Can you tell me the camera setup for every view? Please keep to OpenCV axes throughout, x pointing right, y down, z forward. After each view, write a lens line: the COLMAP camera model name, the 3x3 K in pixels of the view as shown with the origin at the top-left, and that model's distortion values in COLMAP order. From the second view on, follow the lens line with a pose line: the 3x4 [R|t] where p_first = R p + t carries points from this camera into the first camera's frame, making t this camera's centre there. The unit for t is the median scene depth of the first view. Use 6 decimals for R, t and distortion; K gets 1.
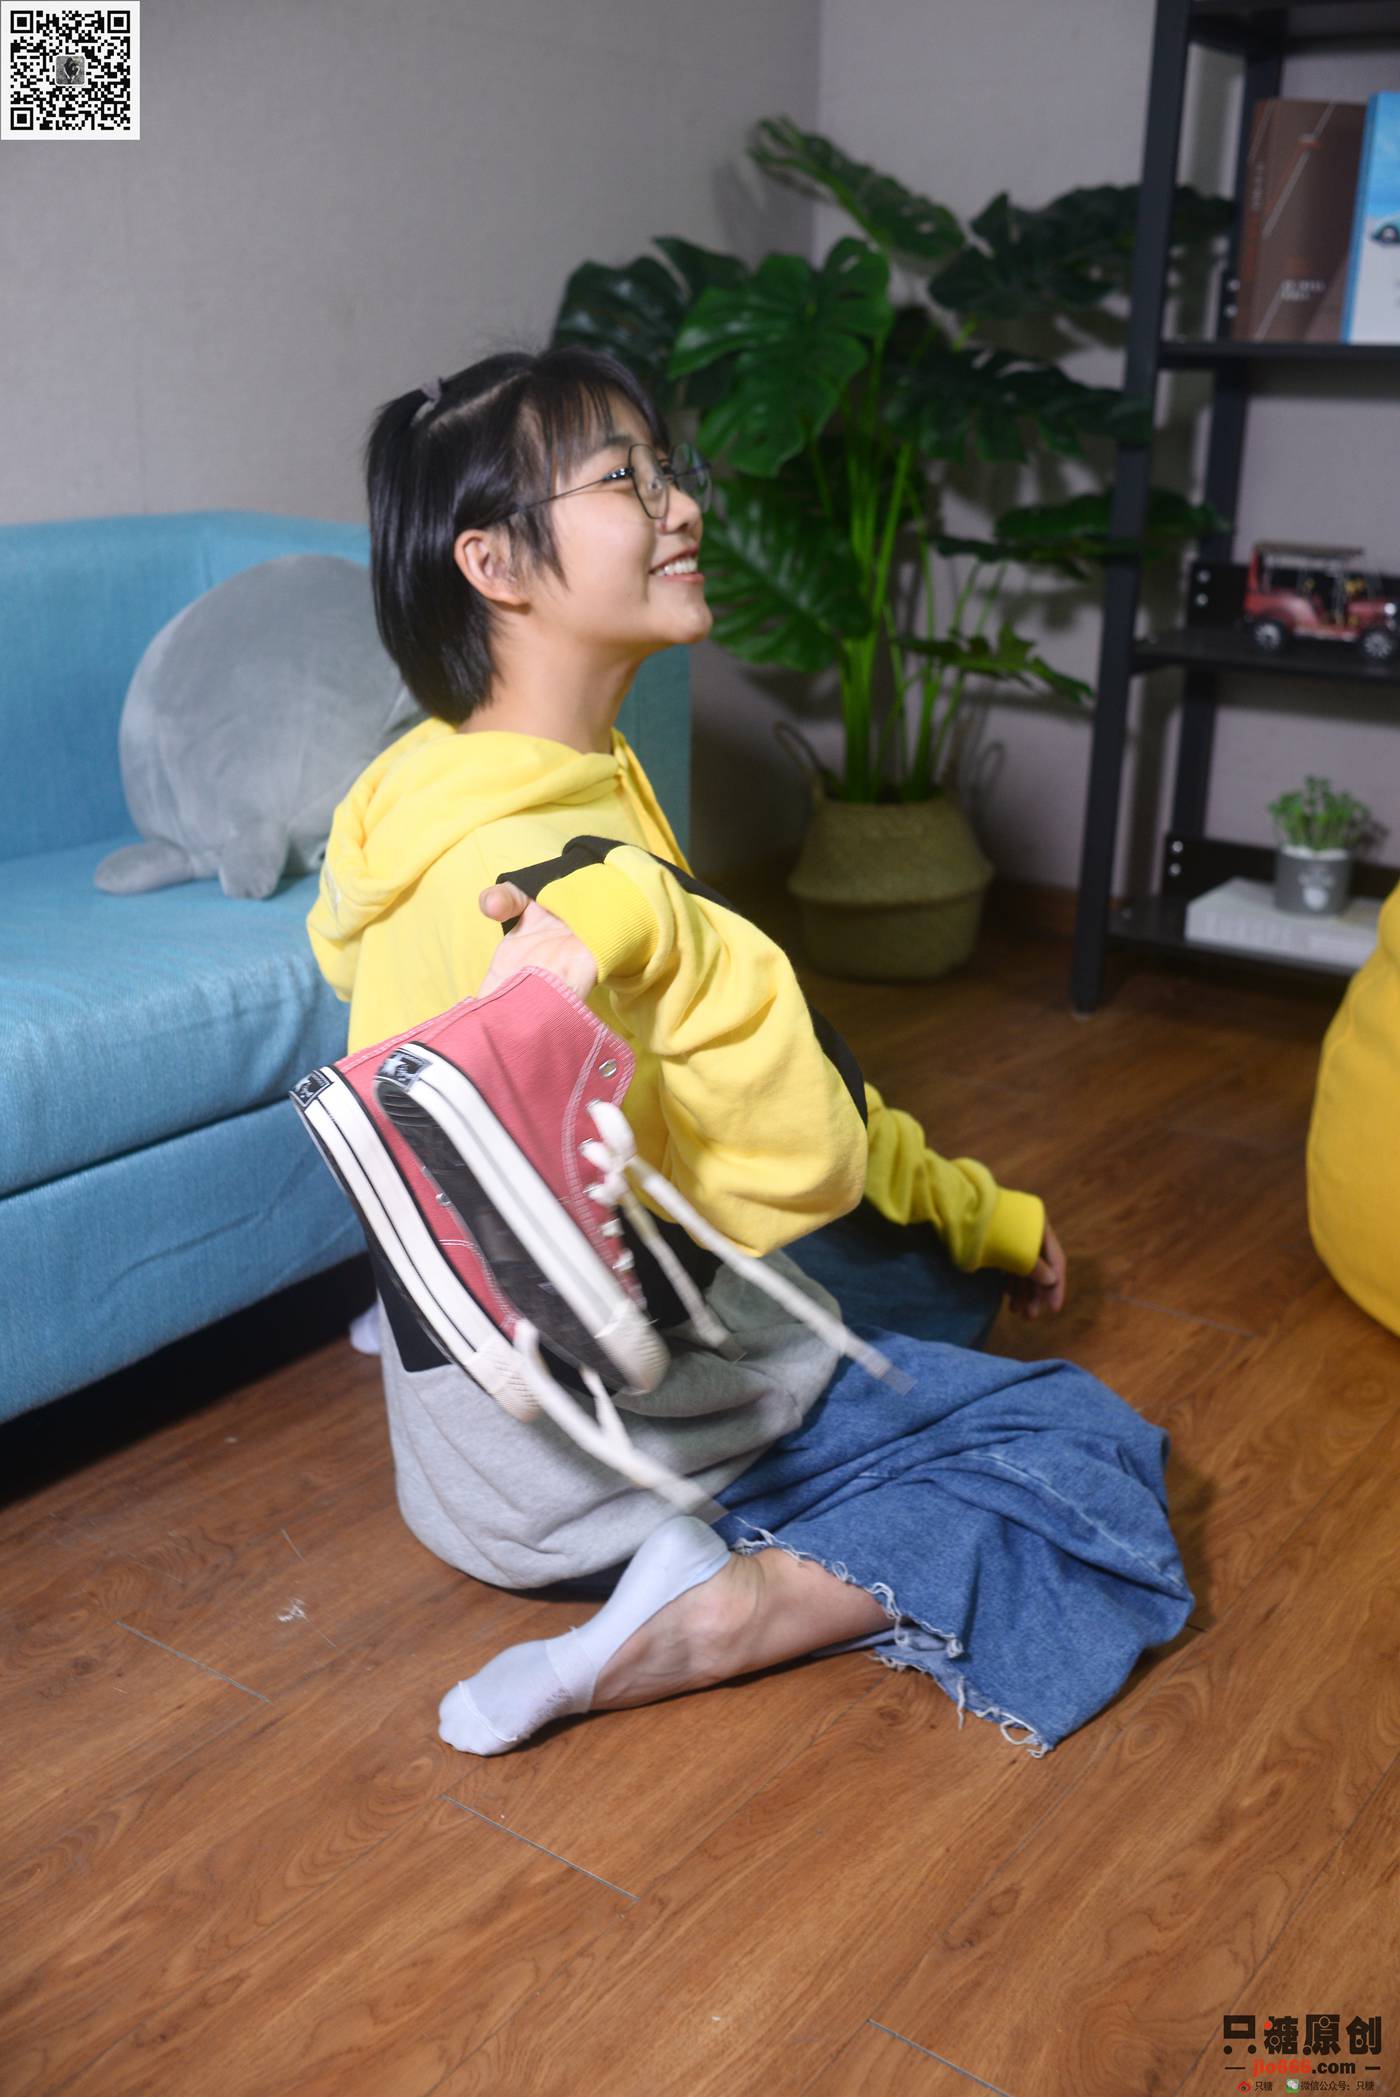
lens RADIAL K [[2130.8, 0, 702.3], [0, 2130.8, 1053.1], [0, 0, 1]] dist [-0.000321, 0.008019]
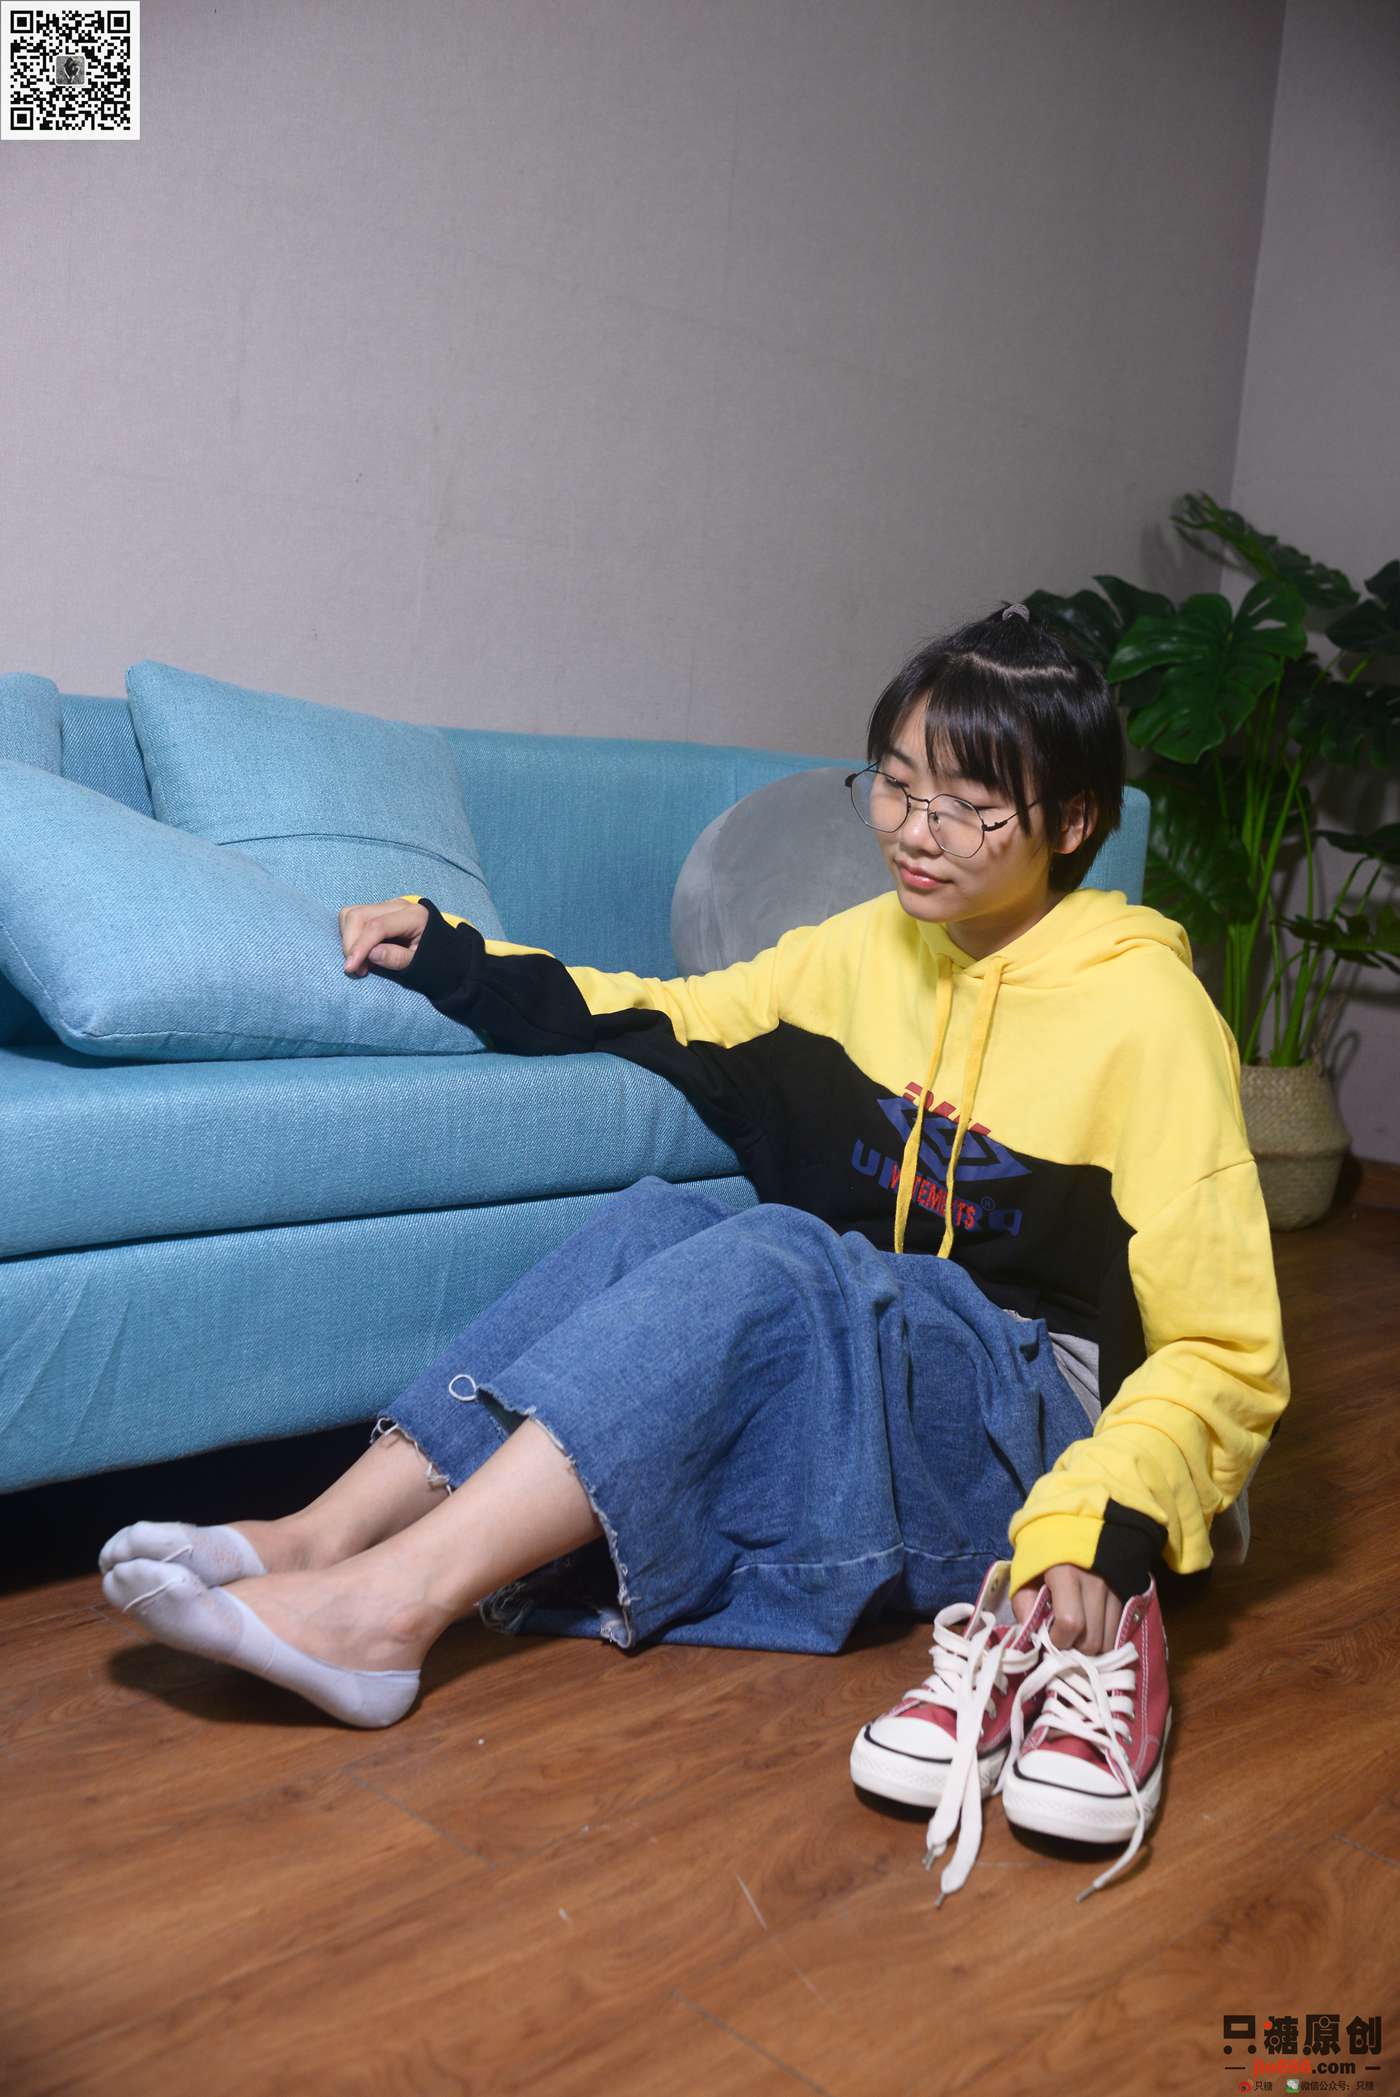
lens RADIAL K [[2119.9, 0, 698.7], [0, 2119.9, 1050.2], [0, 0, 1]] dist [-0.001349, 0.007585]
pose [[0.988335, 0.084911, -0.126428, -0.124219], [-0.106974, 0.977933, -0.179455, 0.202189], [0.108401, 0.190886, 0.975608, -0.232633]]
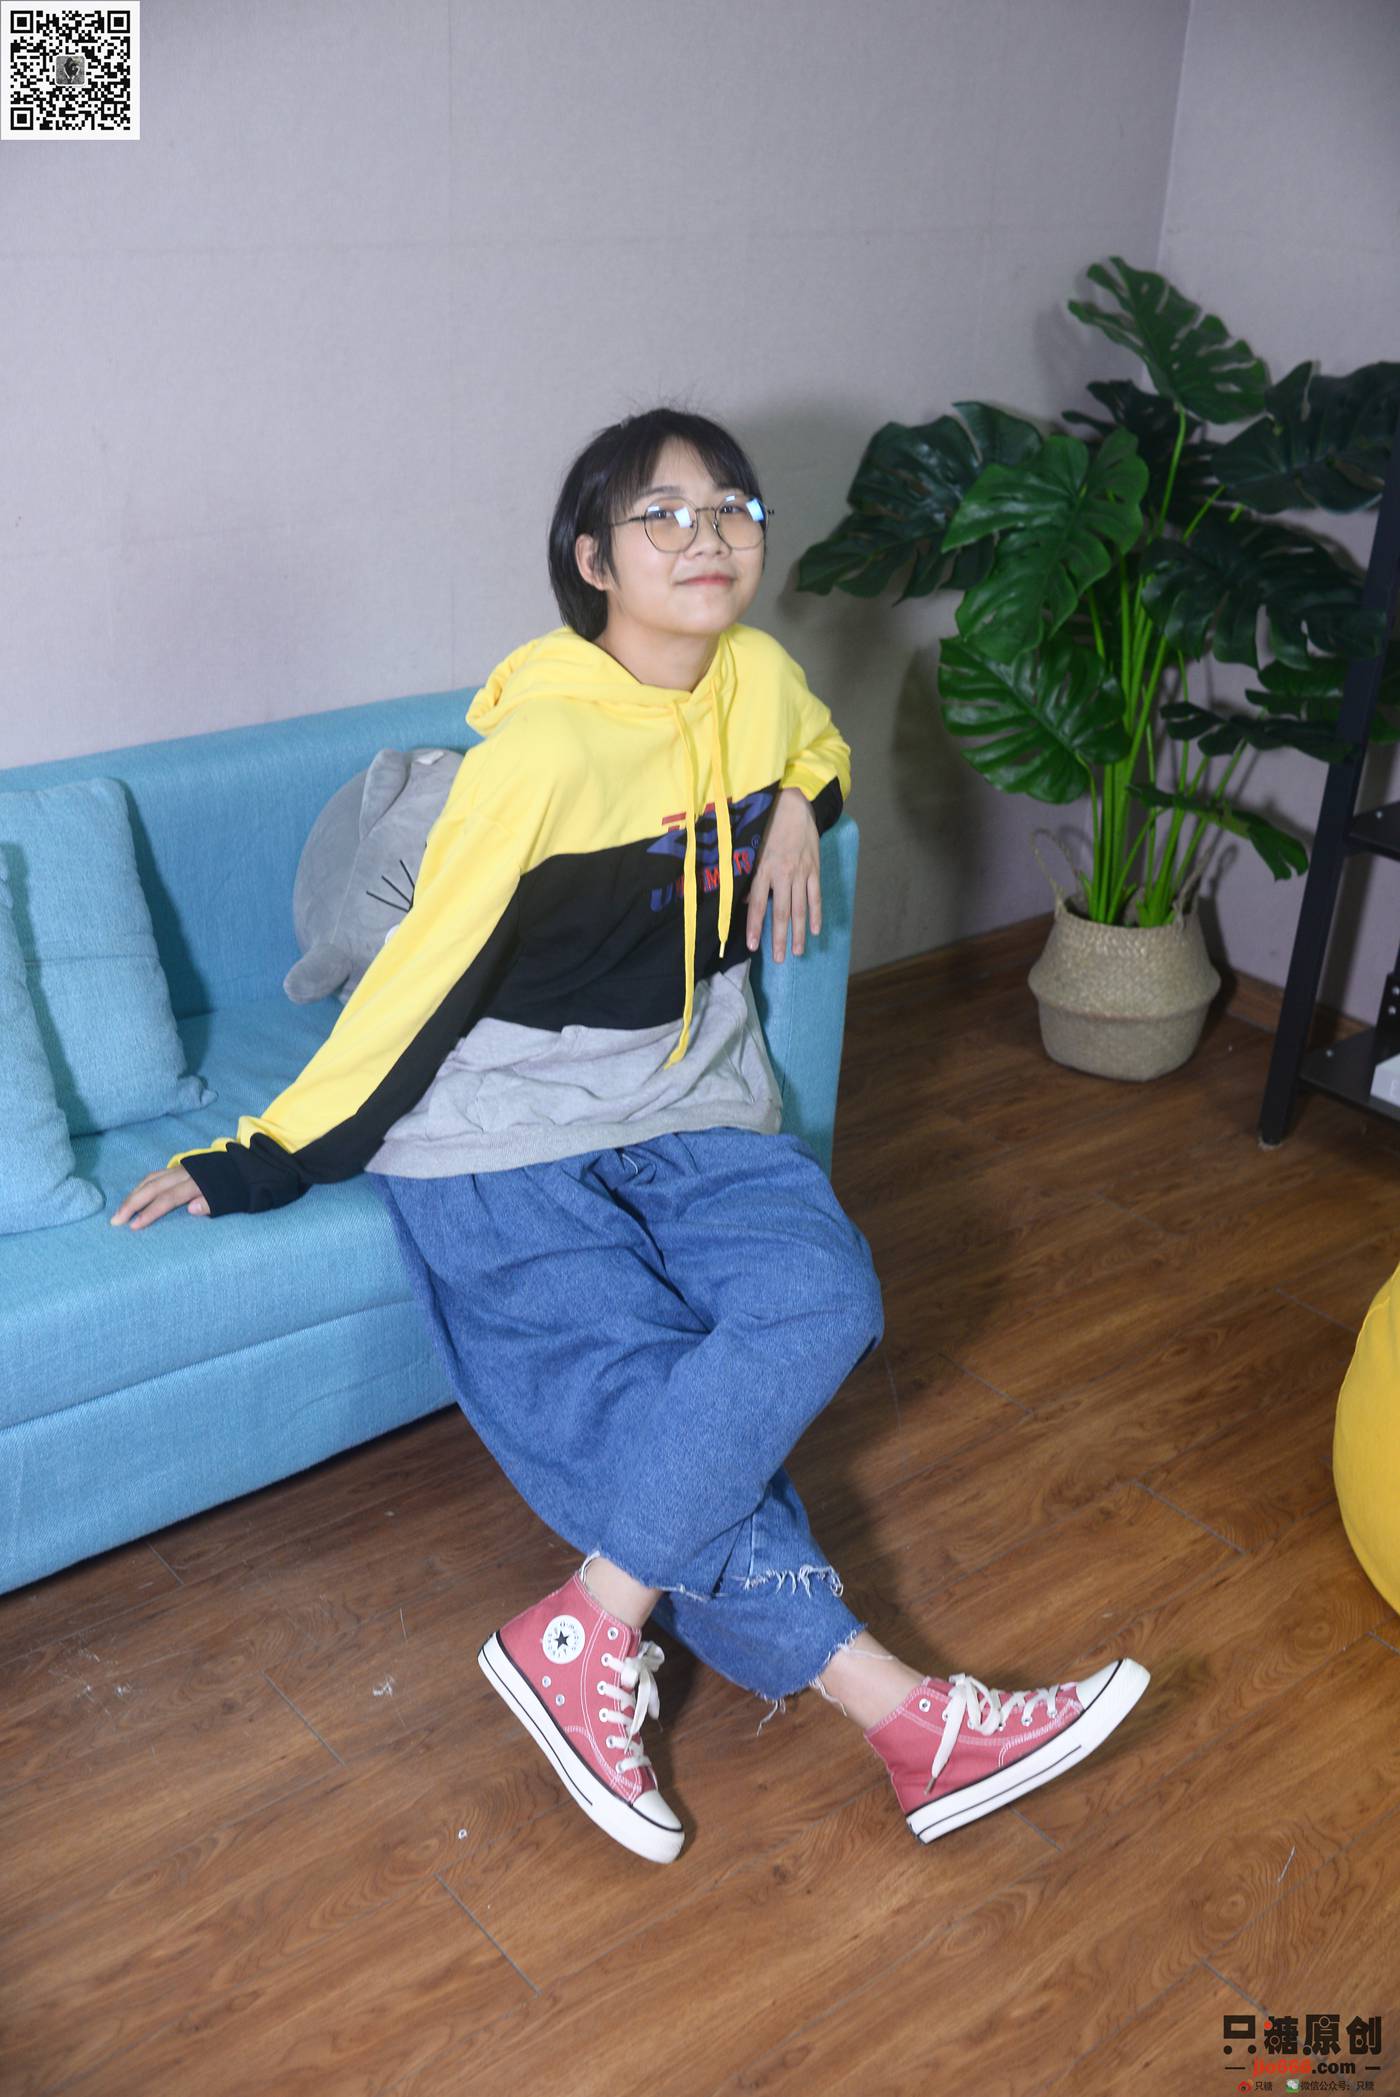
lens RADIAL K [[2119.9, 0, 698.7], [0, 2119.9, 1050.2], [0, 0, 1]] dist [-0.001349, 0.007585]
pose [[0.966772, 0.136814, -0.215949, 0.230425], [-0.109602, 0.984988, 0.133363, -0.330125], [0.230953, -0.105263, 0.967254, -0.208065]]
